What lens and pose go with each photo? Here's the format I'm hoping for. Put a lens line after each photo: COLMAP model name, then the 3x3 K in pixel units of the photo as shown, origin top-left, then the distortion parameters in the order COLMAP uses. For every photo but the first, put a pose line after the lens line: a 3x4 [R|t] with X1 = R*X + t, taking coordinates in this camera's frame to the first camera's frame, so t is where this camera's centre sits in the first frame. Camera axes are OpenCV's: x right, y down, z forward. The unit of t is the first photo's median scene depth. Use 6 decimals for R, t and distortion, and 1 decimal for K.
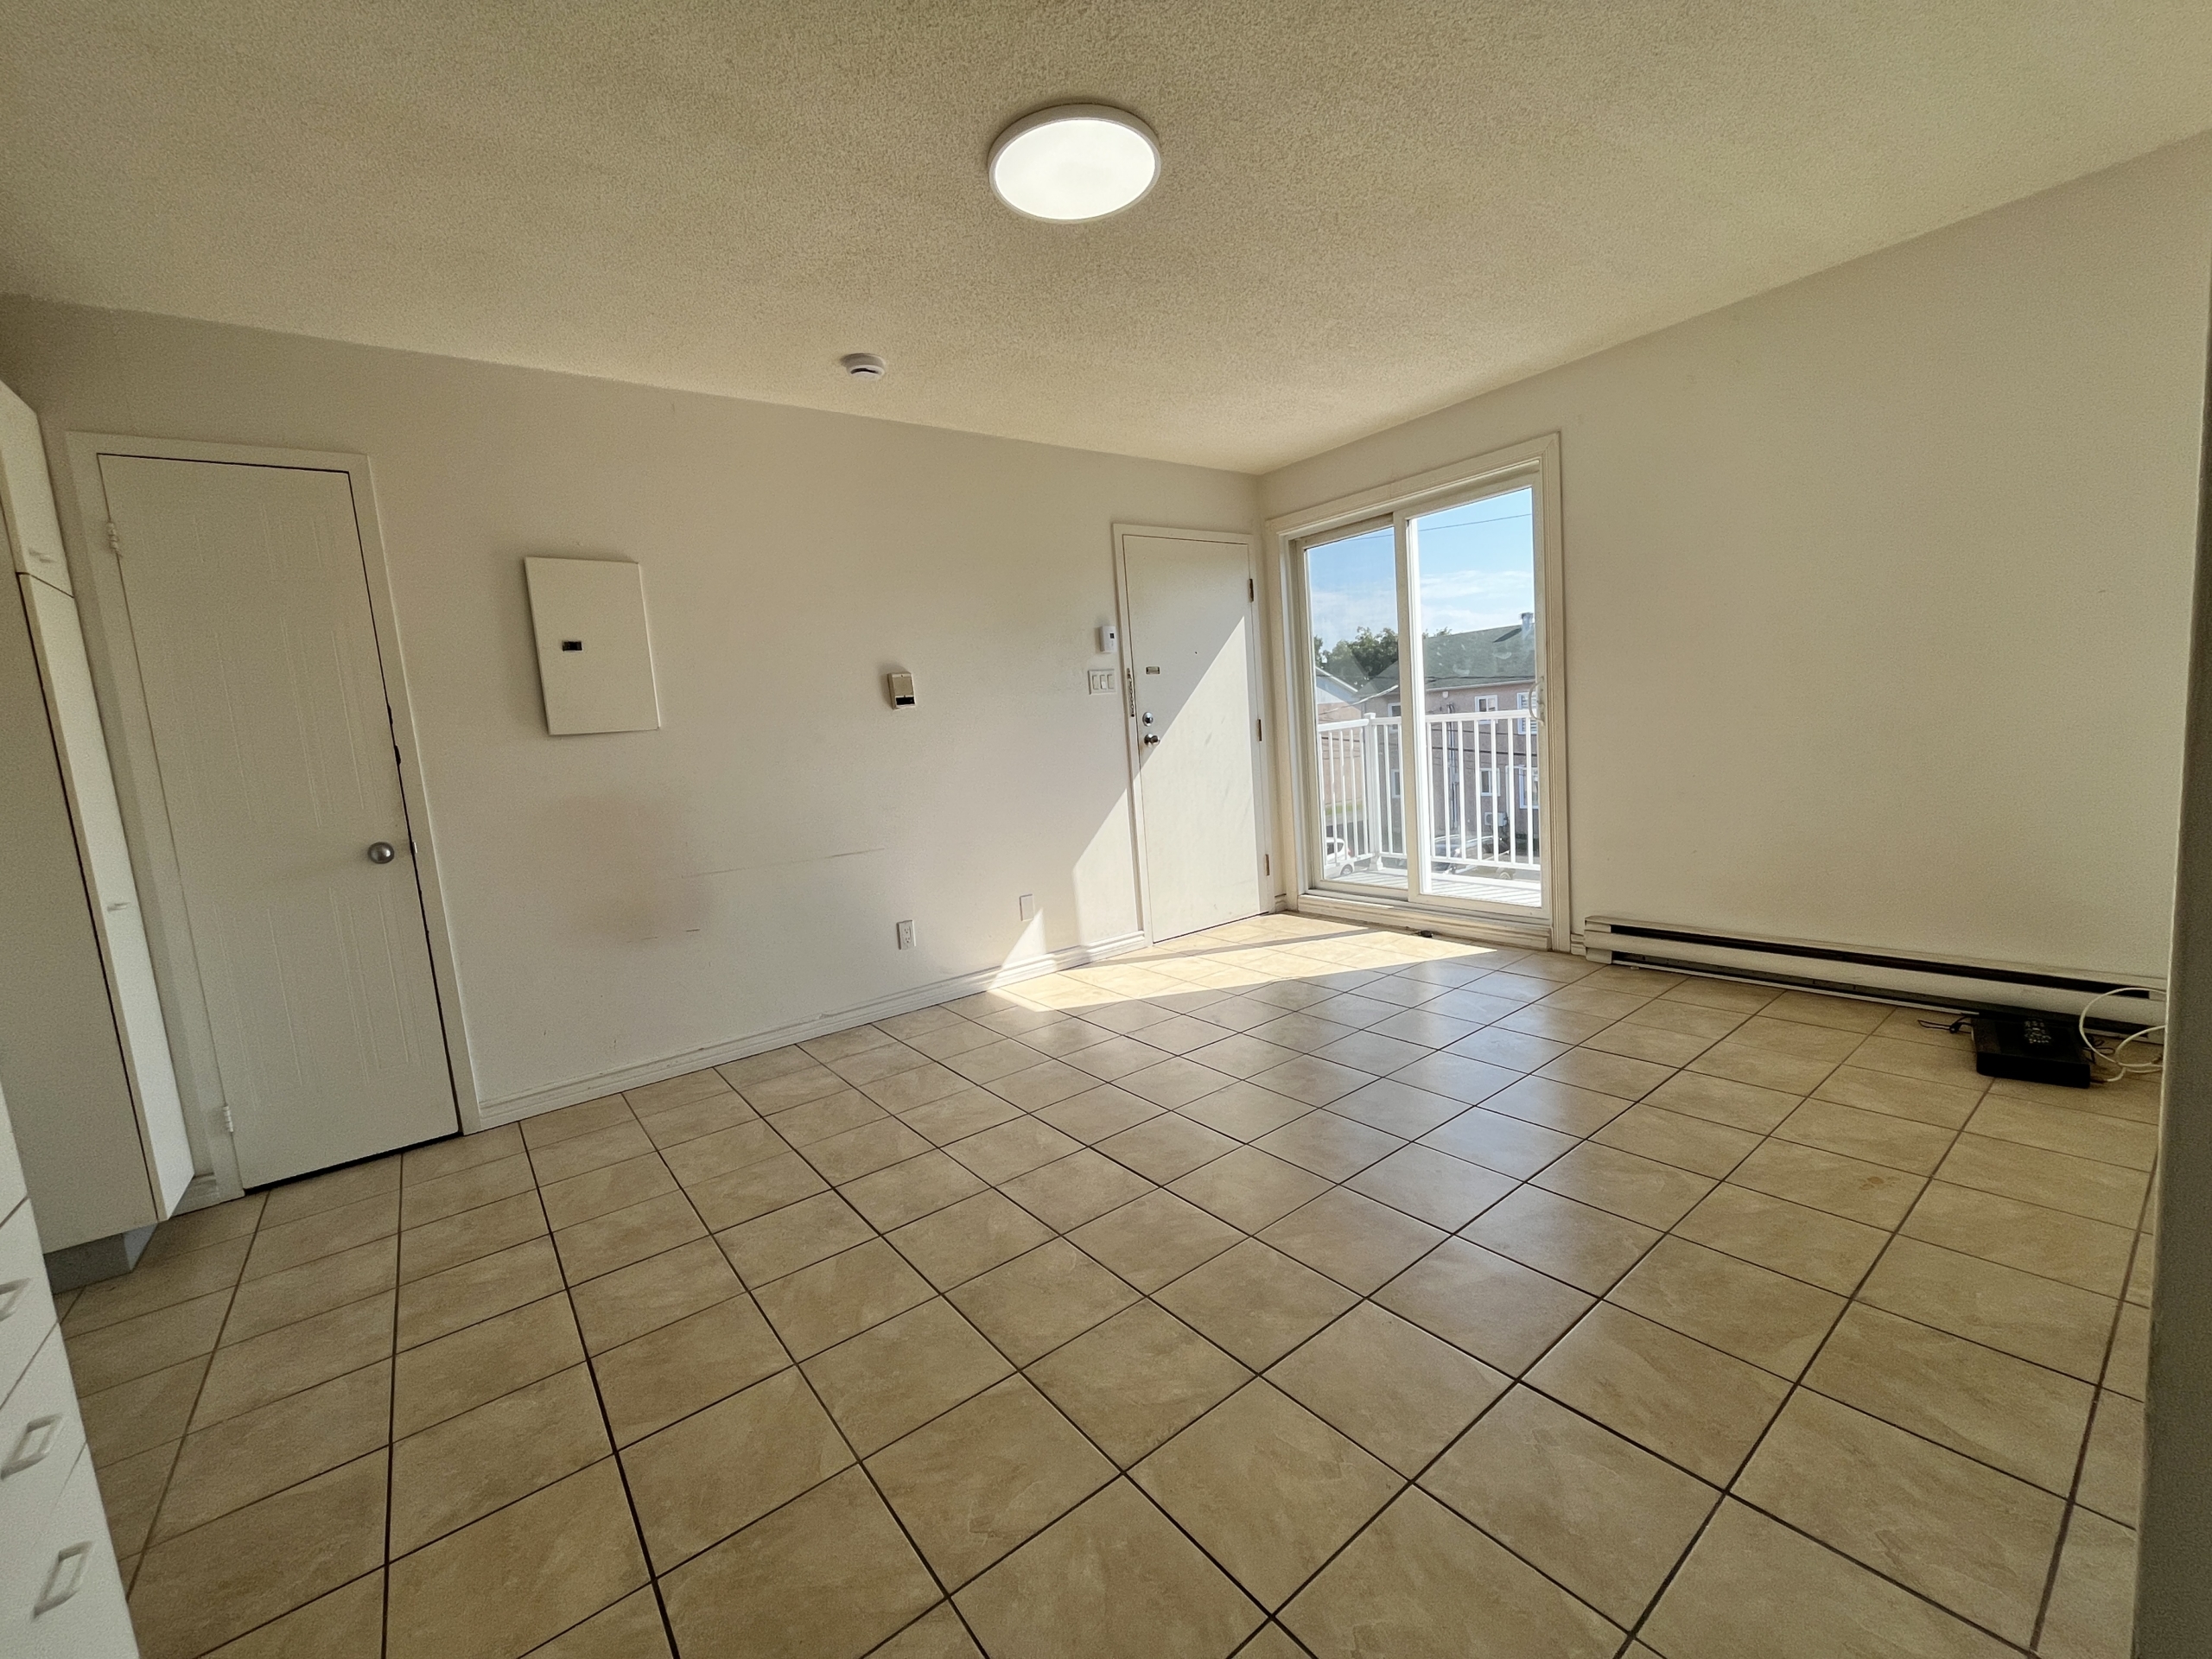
lens RADIAL K [[895.5, 0, 1116.7], [0, 895.5, 832.0], [0, 0, 1]] dist [-0.002184, -0.000653]
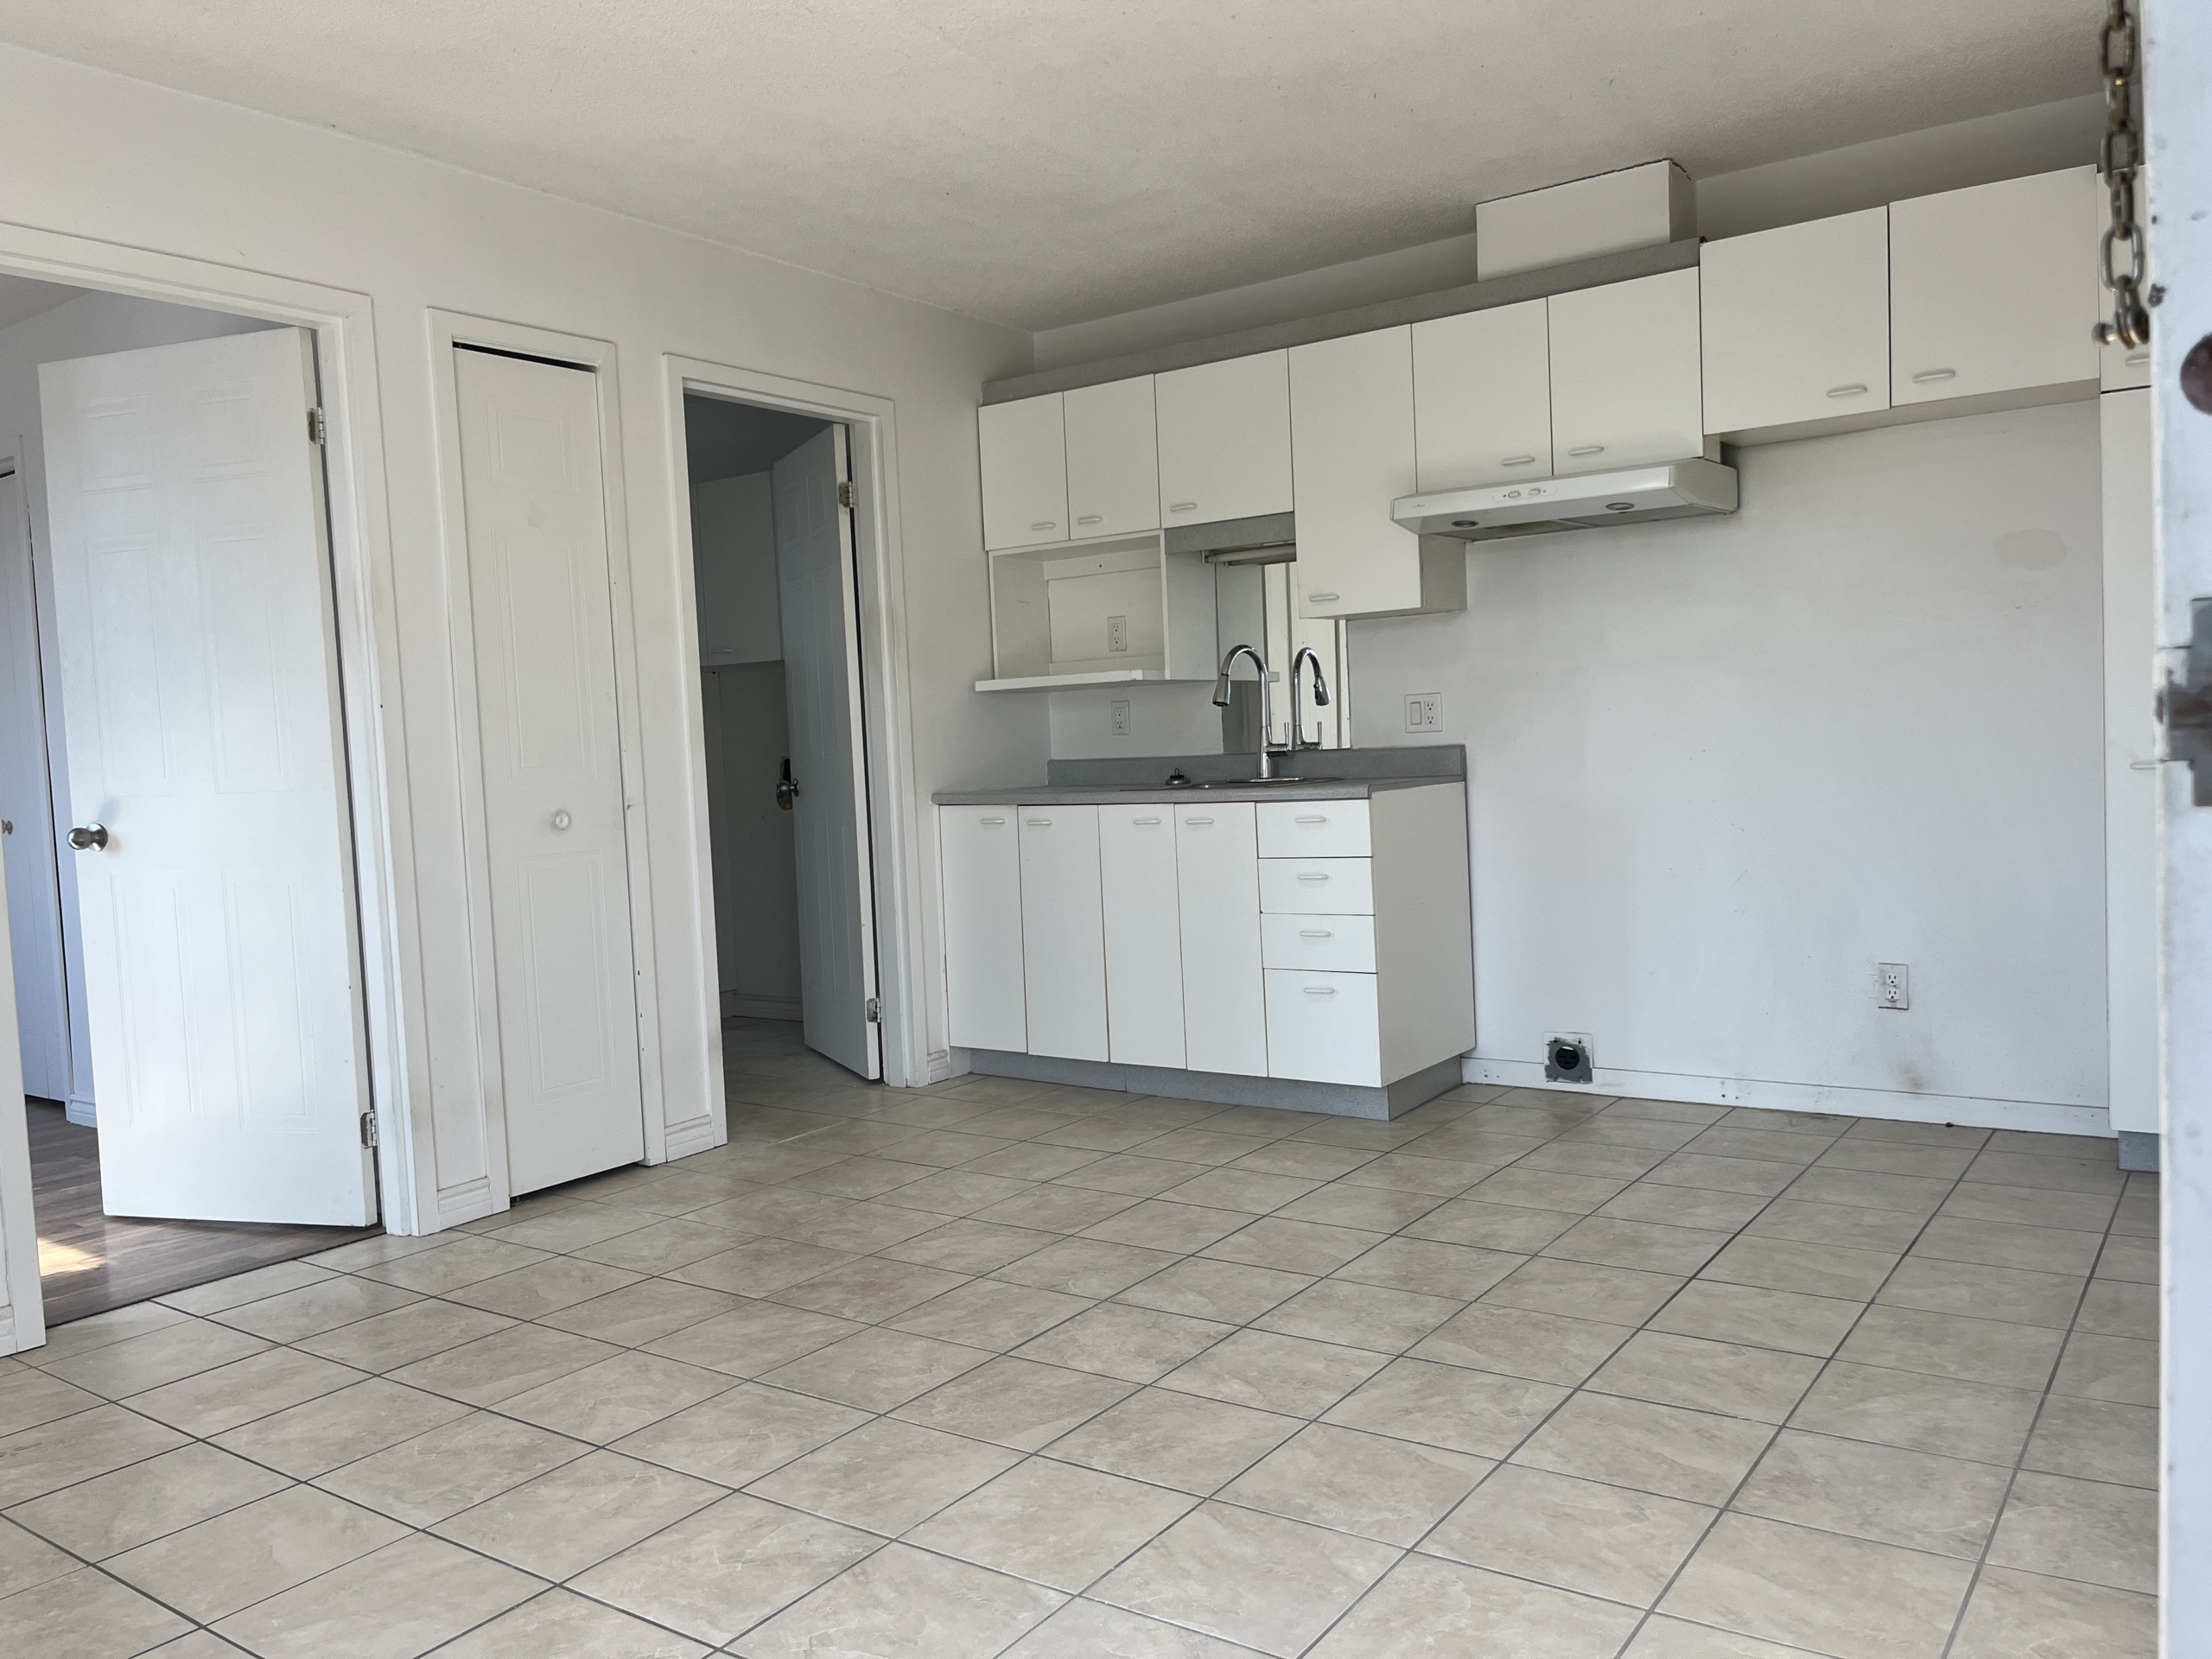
lens RADIAL K [[1662.8, 0, 1106.0], [0, 1662.8, 829.5], [0, 0, 1]] dist [0.061368, -0.094771]
pose [[-0.952014, 0.137749, -0.273303, 0.164322], [0.088184, 0.978576, 0.186044, -0.144170], [0.293075, 0.153016, -0.943765, 1.319221]]
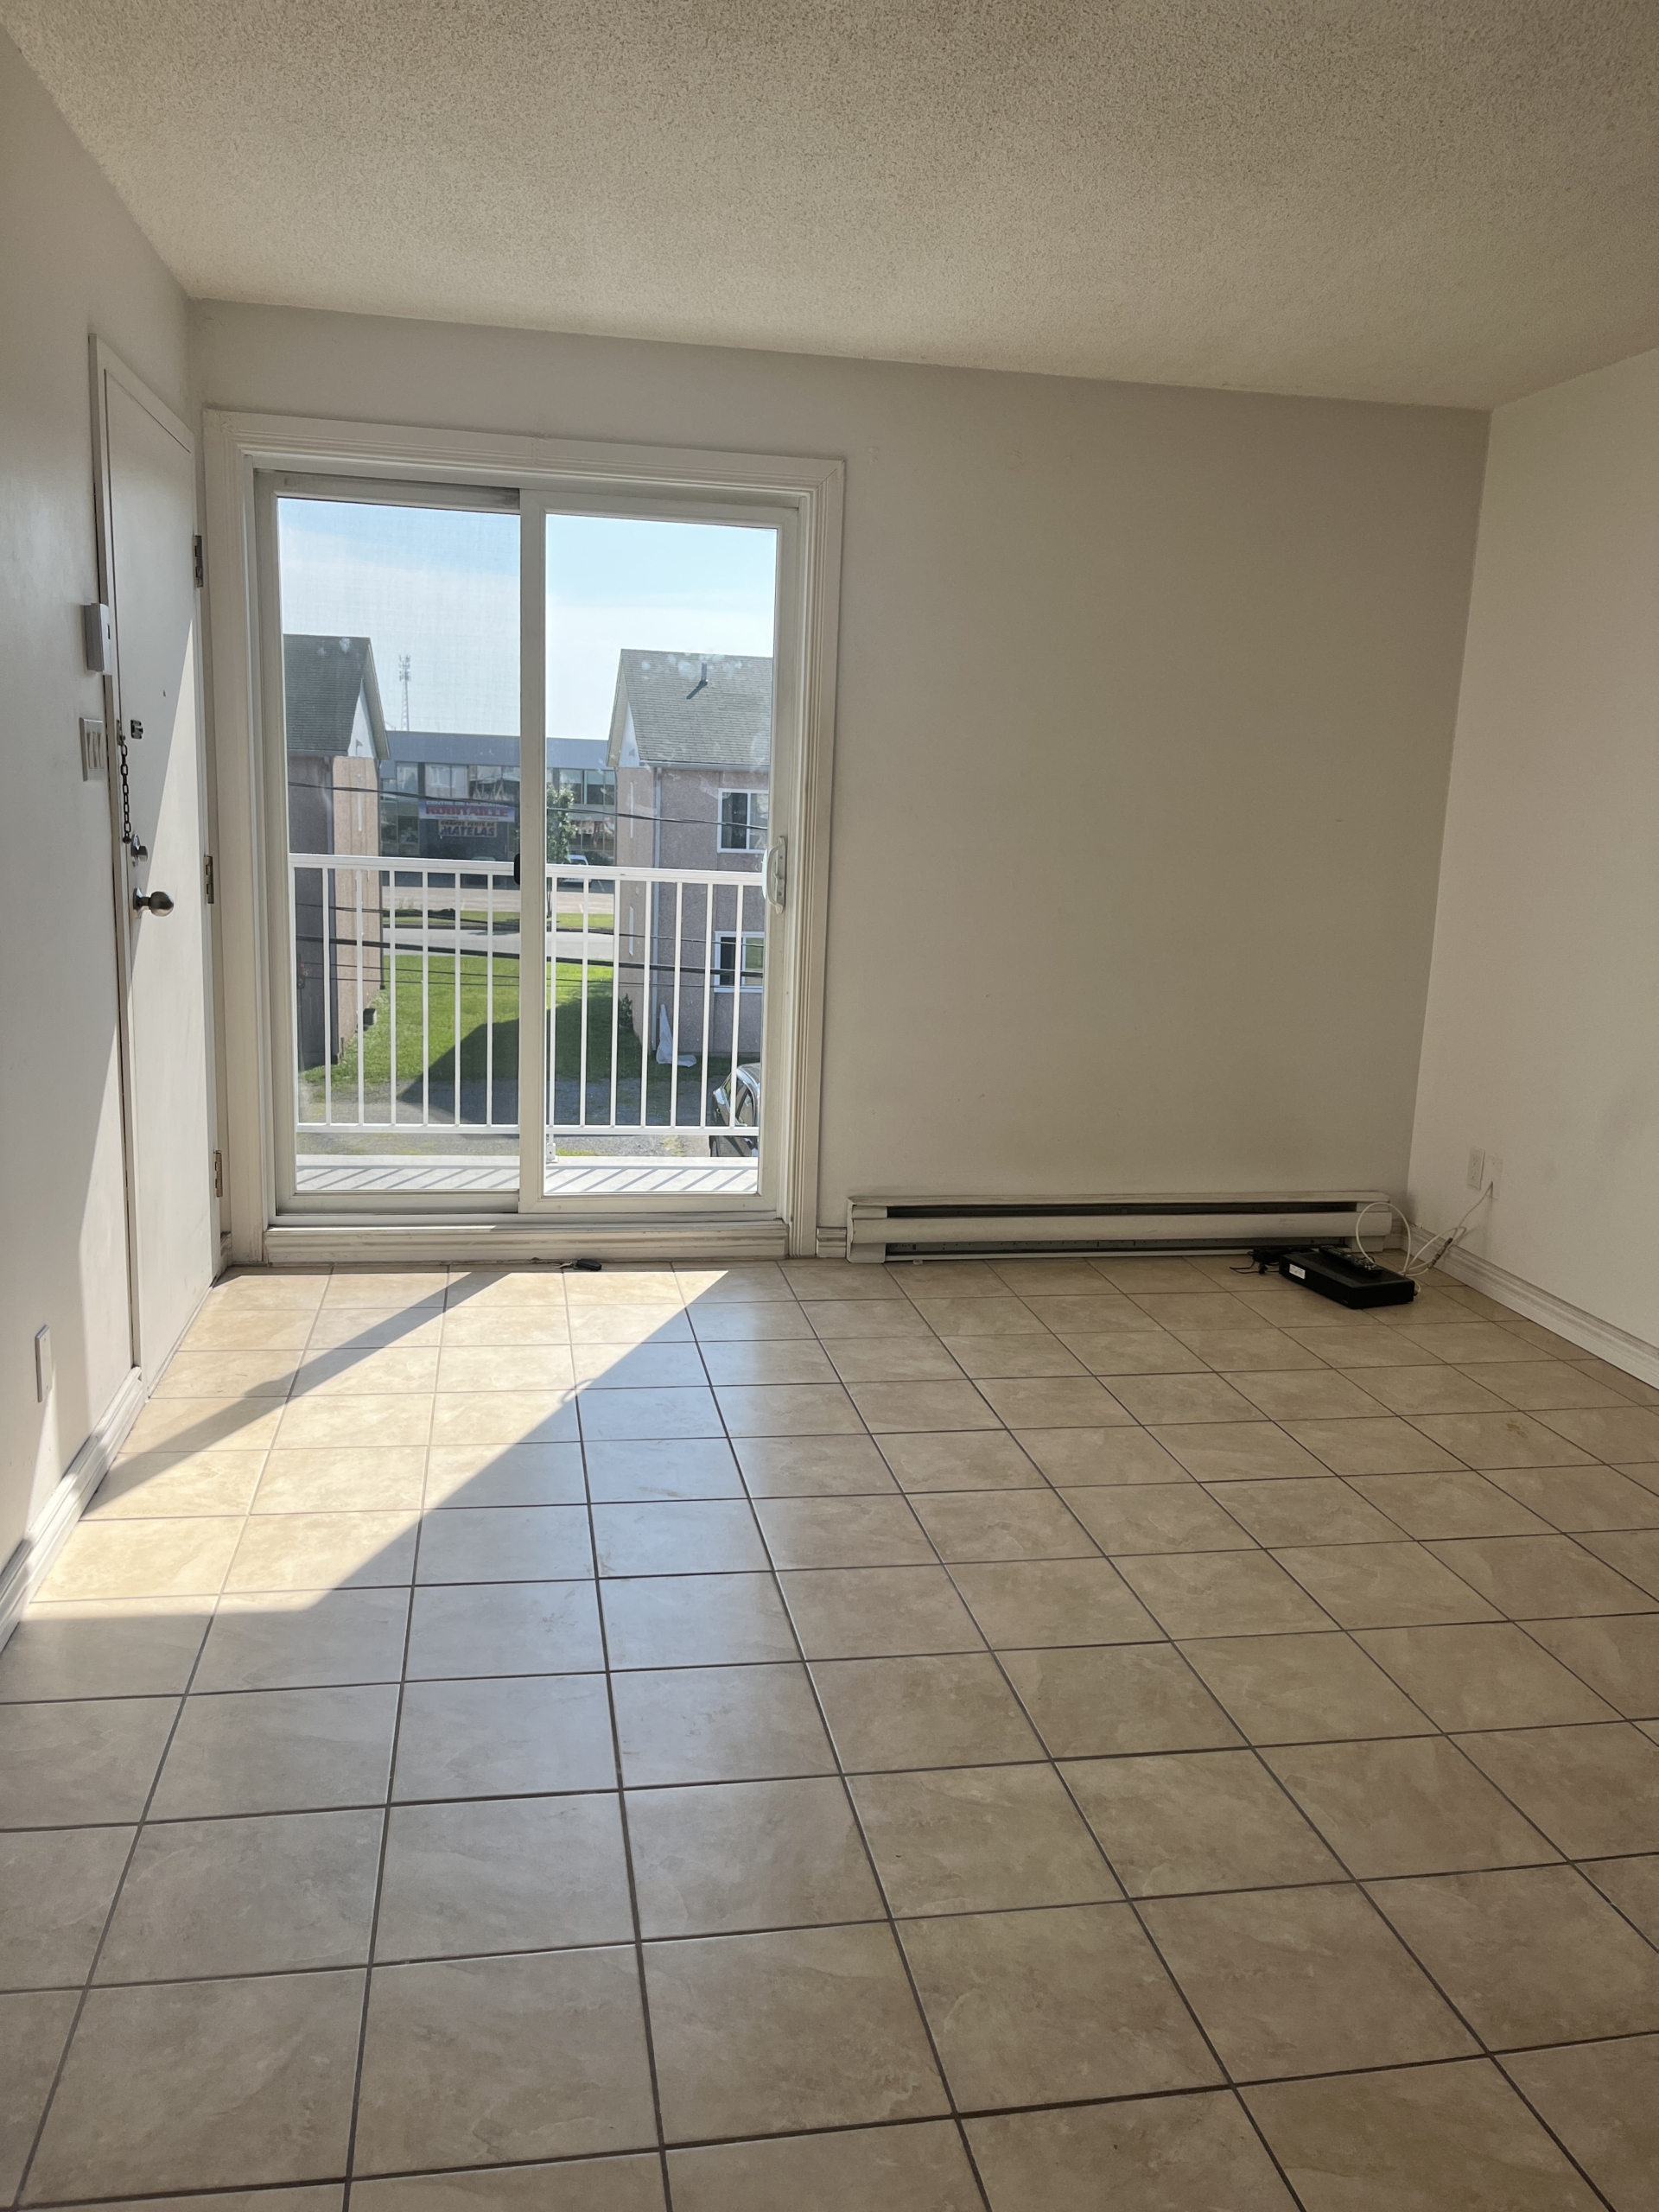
lens RADIAL K [[1660.3, 0, 829.5], [0, 1660.3, 1106.0], [0, 0, 1]] dist [0.063533, -0.088129]
pose [[0.453145, -0.072420, 0.888490, -0.611565], [0.030394, 0.997370, 0.065793, -0.061044], [-0.890919, -0.002809, 0.454154, 0.451507]]
